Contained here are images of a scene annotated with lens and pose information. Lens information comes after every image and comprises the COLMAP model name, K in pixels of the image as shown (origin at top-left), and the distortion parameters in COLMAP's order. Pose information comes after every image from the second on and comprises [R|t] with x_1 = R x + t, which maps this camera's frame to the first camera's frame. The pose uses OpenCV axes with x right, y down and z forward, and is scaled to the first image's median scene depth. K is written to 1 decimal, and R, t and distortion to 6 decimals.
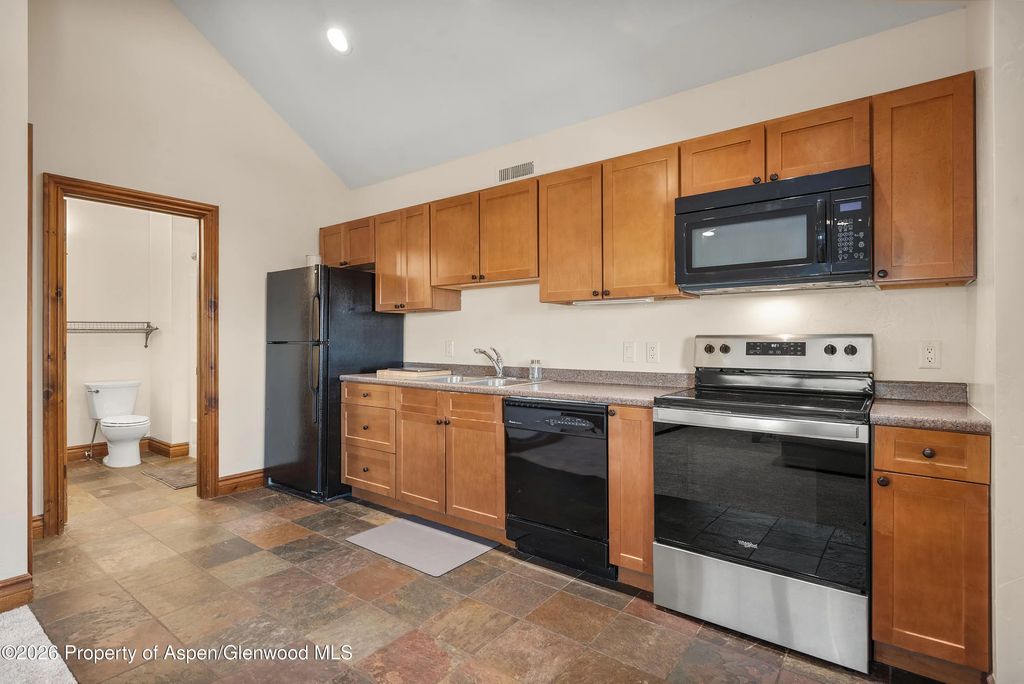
lens RADIAL K [[513.5, 0, 512.7], [0, 513.5, 339.8], [0, 0, 1]] dist [0.001153, -0.002230]
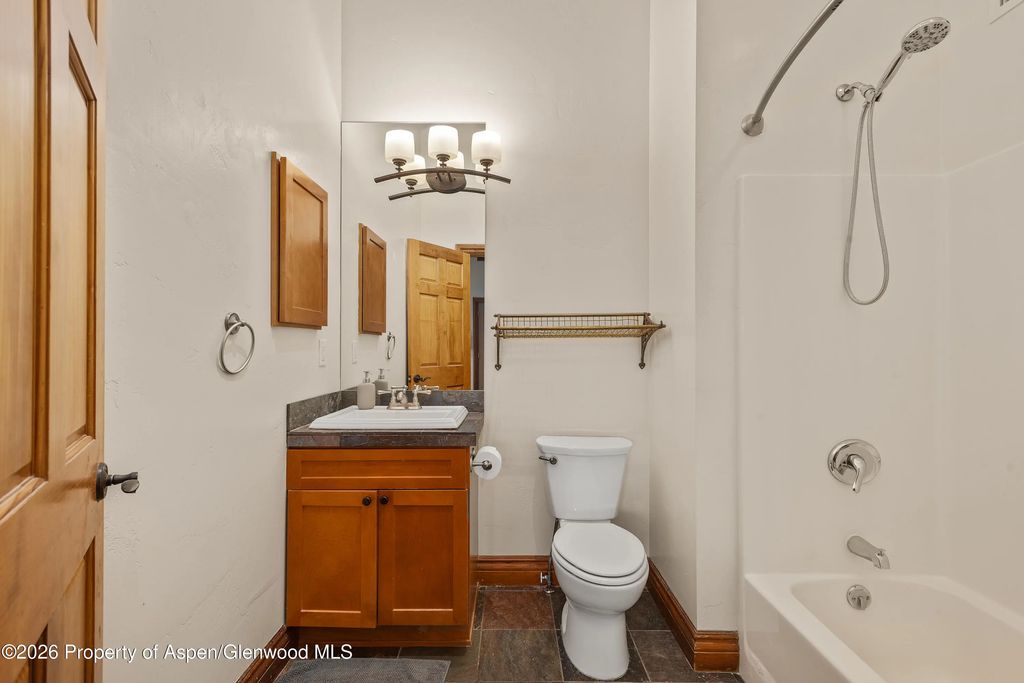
lens RADIAL K [[475.7, 0, 511.6], [0, 475.7, 342.7], [0, 0, 1]] dist [0.006182, 0.000658]
pose [[0.611368, -0.010535, -0.791276, -0.446862], [0.004865, 0.999943, -0.009554, -0.003930], [0.791332, 0.001991, 0.611384, 0.645872]]
